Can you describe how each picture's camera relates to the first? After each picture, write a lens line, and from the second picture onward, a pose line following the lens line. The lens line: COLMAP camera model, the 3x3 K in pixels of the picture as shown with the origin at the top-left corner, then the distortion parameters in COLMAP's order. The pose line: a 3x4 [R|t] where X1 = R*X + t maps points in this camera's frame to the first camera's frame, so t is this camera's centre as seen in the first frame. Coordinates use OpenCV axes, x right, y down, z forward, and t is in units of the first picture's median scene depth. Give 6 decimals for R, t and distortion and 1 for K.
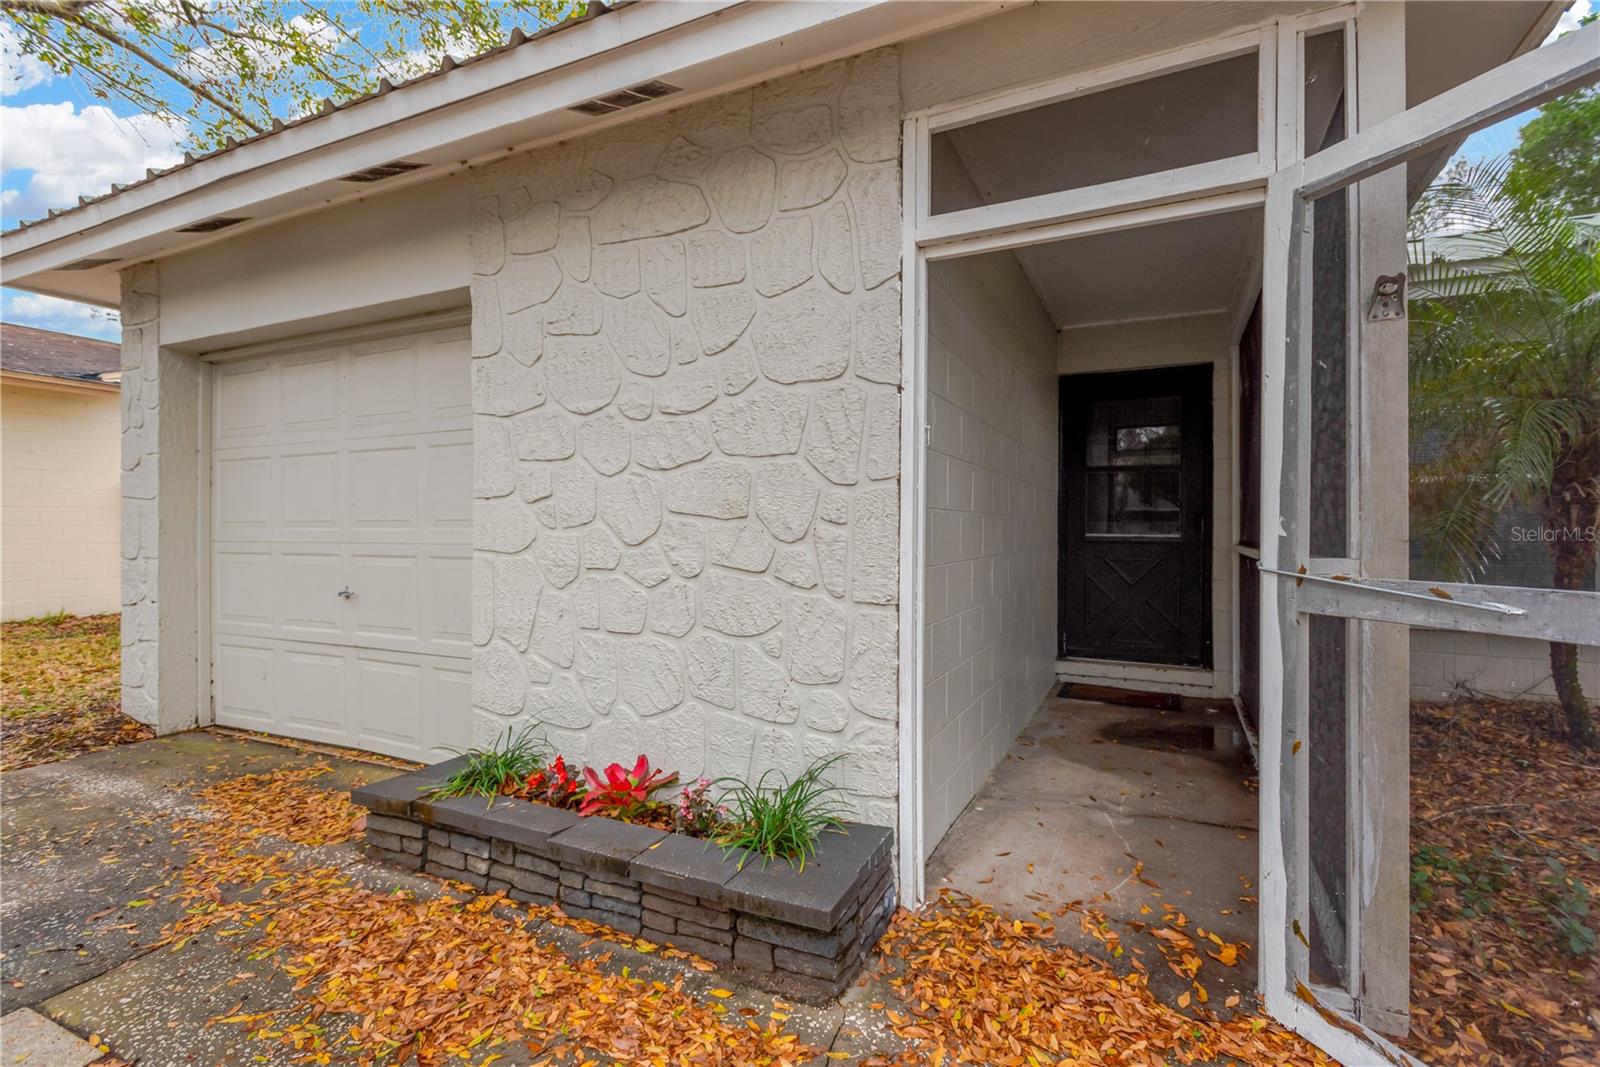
lens RADIAL K [[744.1, 0, 804.1], [0, 744.1, 528.3], [0, 0, 1]] dist [0.017261, -0.005244]
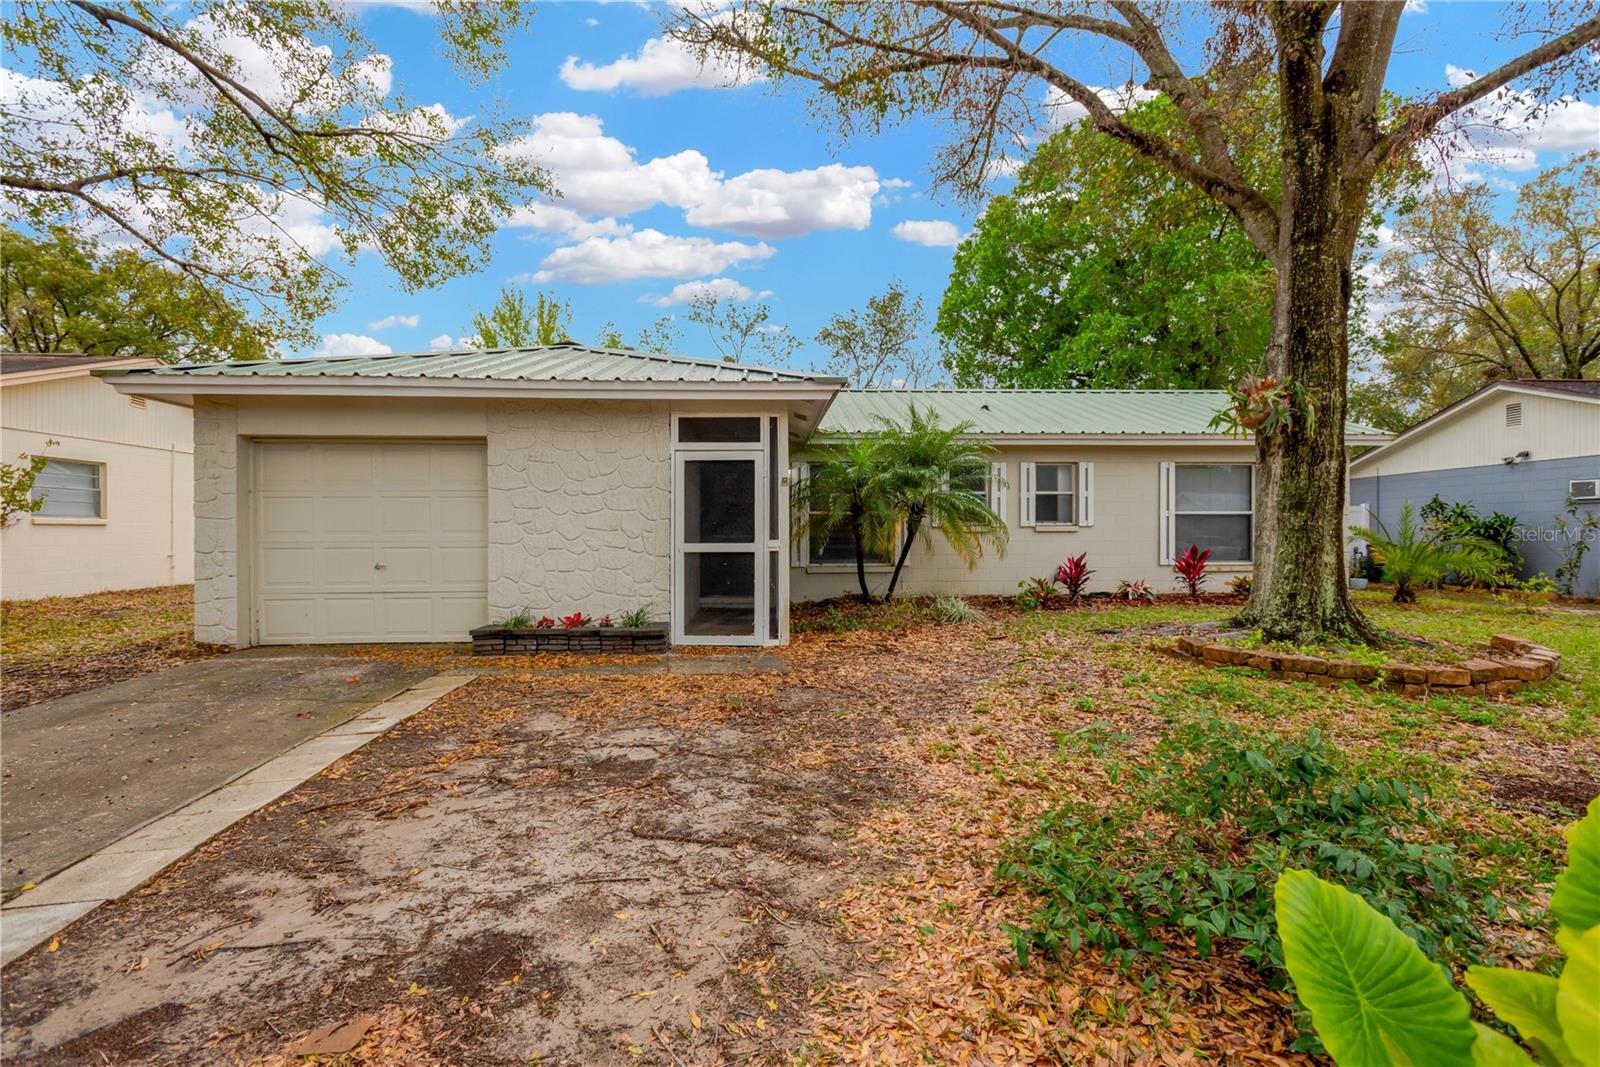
lens RADIAL K [[744.1, 0, 799.9], [0, 744.1, 528.2], [0, 0, 1]] dist [0.017261, -0.005244]
pose [[0.879278, -0.003206, 0.476298, -0.751883], [0.004699, 0.999987, -0.001945, -0.010628], [-0.476285, 0.003948, 0.879282, -1.756196]]
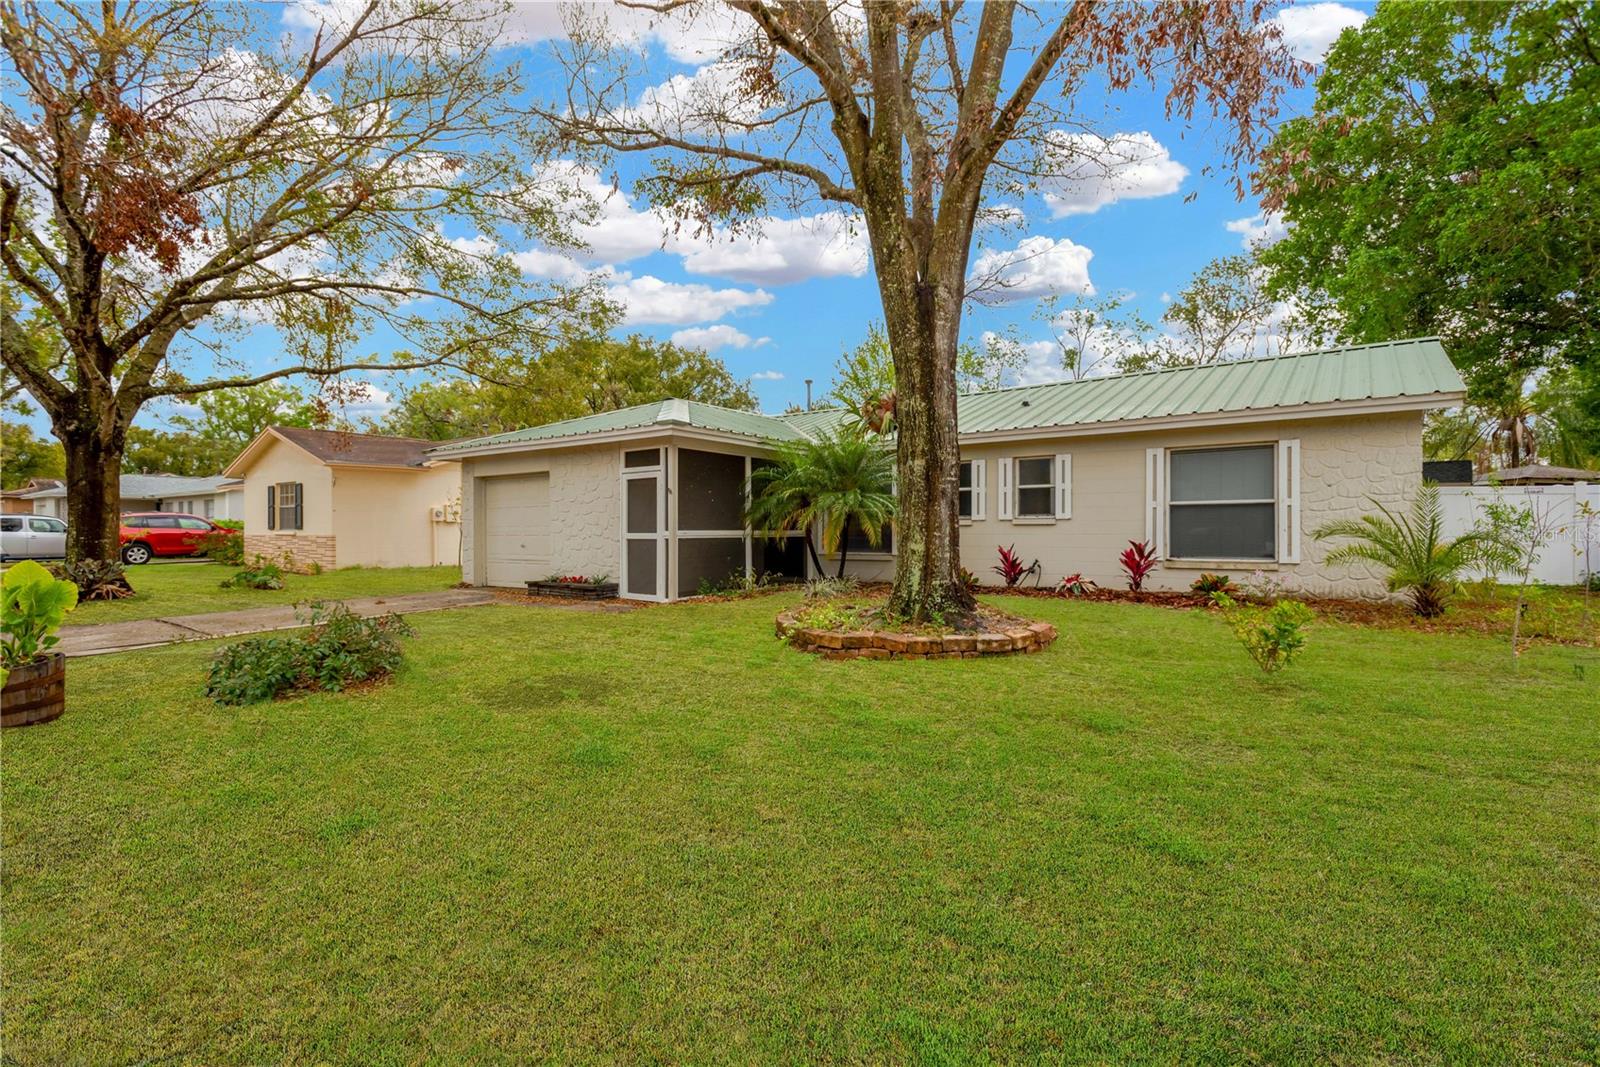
lens RADIAL K [[744.1, 0, 805.9], [0, 744.1, 537.6], [0, 0, 1]] dist [0.017261, -0.005244]
pose [[0.984639, -0.005466, -0.174518, 1.833033], [0.007632, 0.999902, 0.011741, 0.019883], [0.174437, -0.012892, 0.984584, -3.100136]]
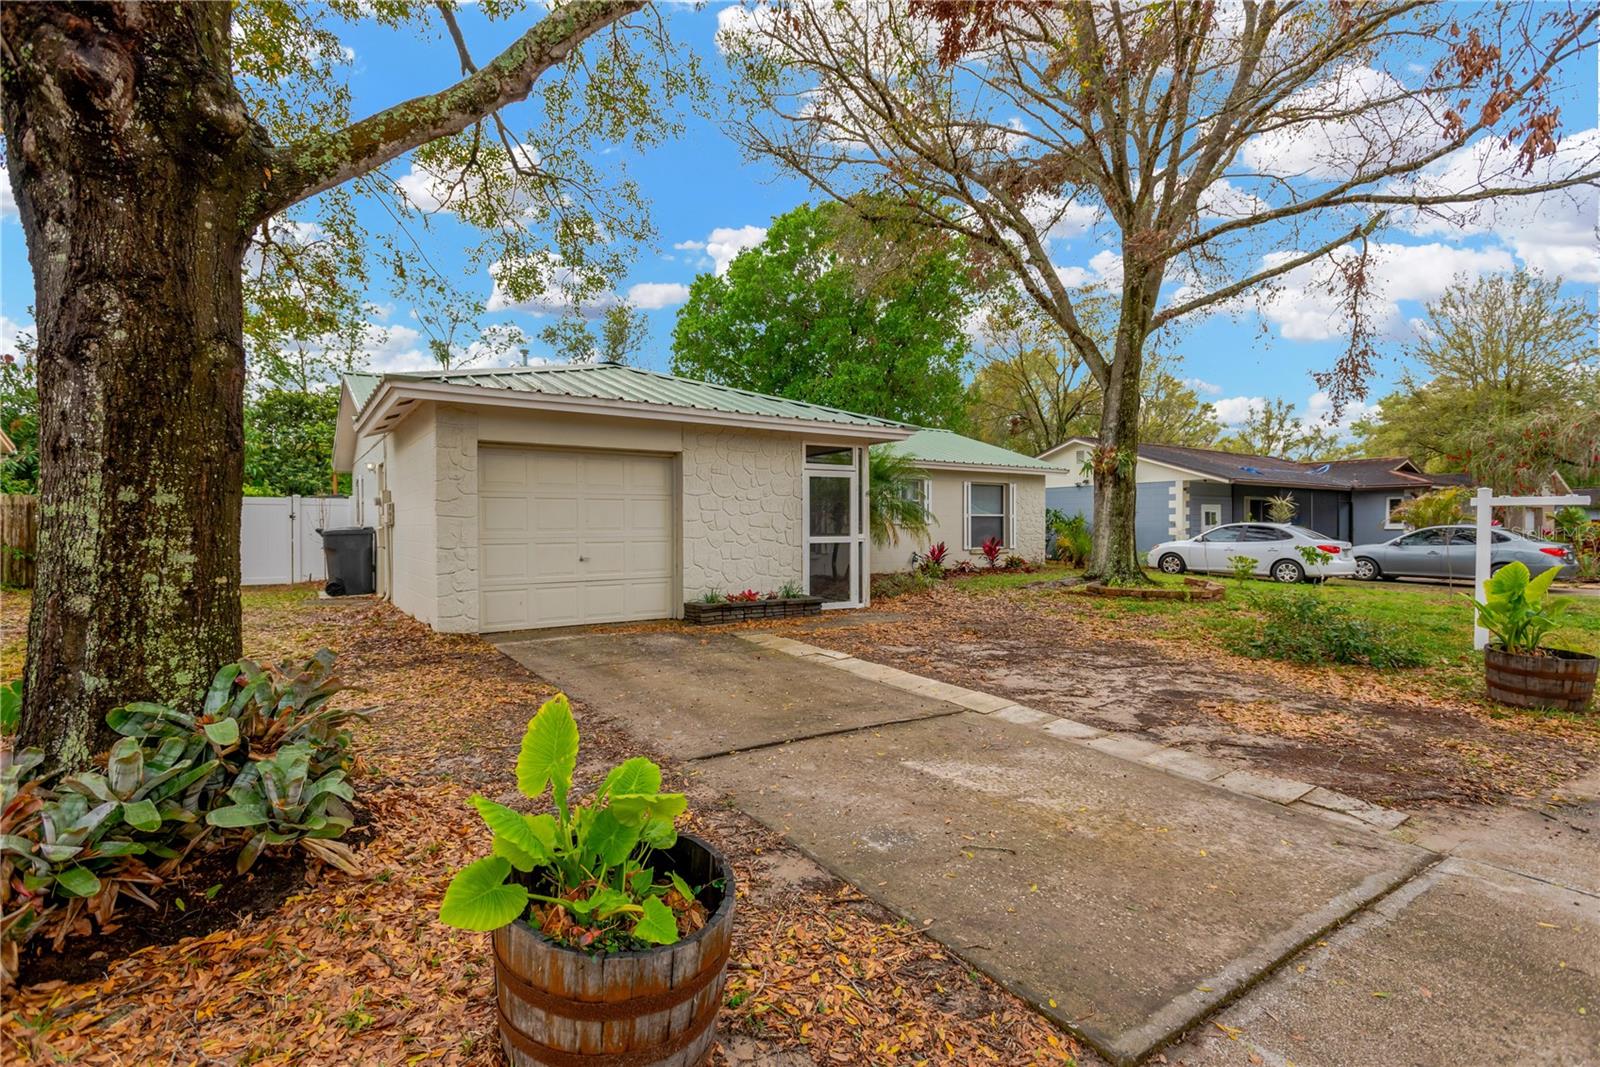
lens RADIAL K [[744.1, 0, 797.8], [0, 744.1, 526.0], [0, 0, 1]] dist [0.017261, -0.005244]
pose [[0.500906, -0.004685, 0.865489, -3.034468], [0.003996, 0.999987, 0.003100, -0.028077], [-0.865492, 0.001906, 0.500919, -1.010607]]
